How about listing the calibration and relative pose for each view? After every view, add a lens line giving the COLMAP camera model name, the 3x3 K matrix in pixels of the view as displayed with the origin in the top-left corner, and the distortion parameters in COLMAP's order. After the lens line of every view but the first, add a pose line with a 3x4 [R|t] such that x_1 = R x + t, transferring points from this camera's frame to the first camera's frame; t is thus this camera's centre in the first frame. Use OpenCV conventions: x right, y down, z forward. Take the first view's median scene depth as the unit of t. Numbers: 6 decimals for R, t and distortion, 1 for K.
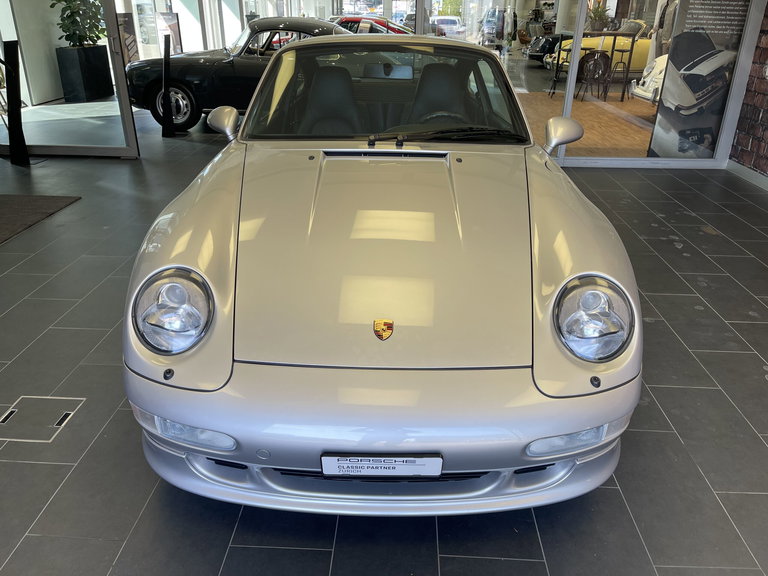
lens RADIAL K [[593.4, 0, 380.5], [0, 593.4, 290.0], [0, 0, 1]] dist [0.075621, -0.108454]
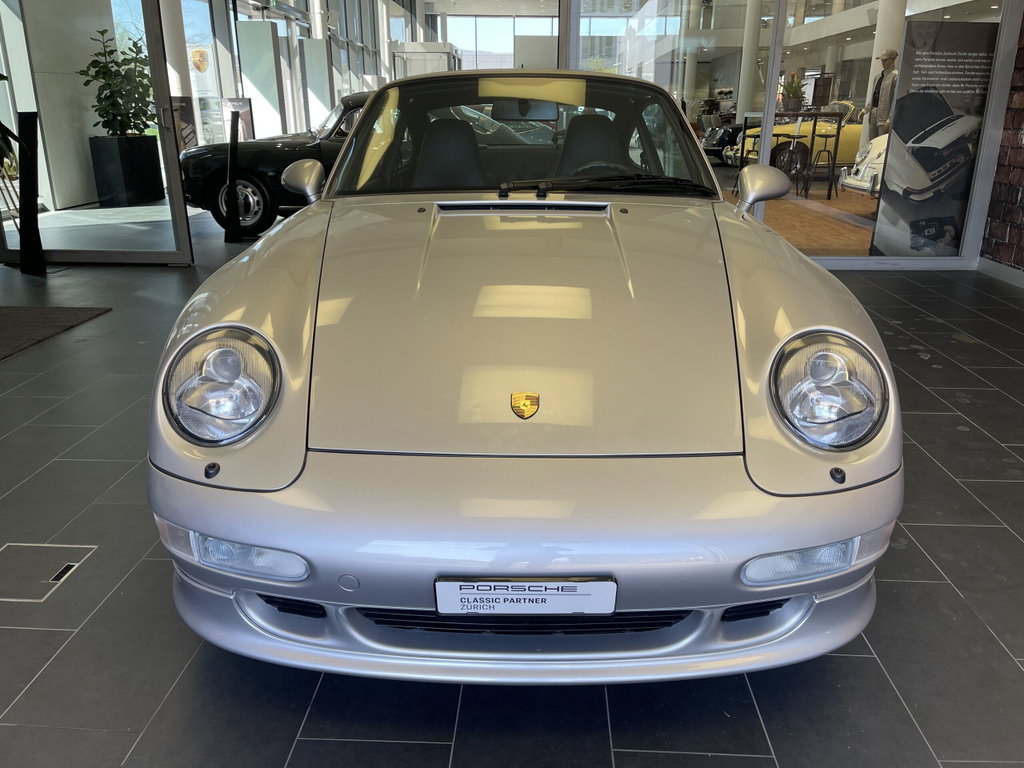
lens RADIAL K [[791.2, 0, 509.5], [0, 791.2, 383.7], [0, 0, 1]] dist [0.075621, -0.108454]
pose [[0.999938, -0.010288, -0.004315, -0.006006], [0.009777, 0.994400, -0.105225, 0.094130], [0.005374, 0.105177, 0.994439, 0.055968]]
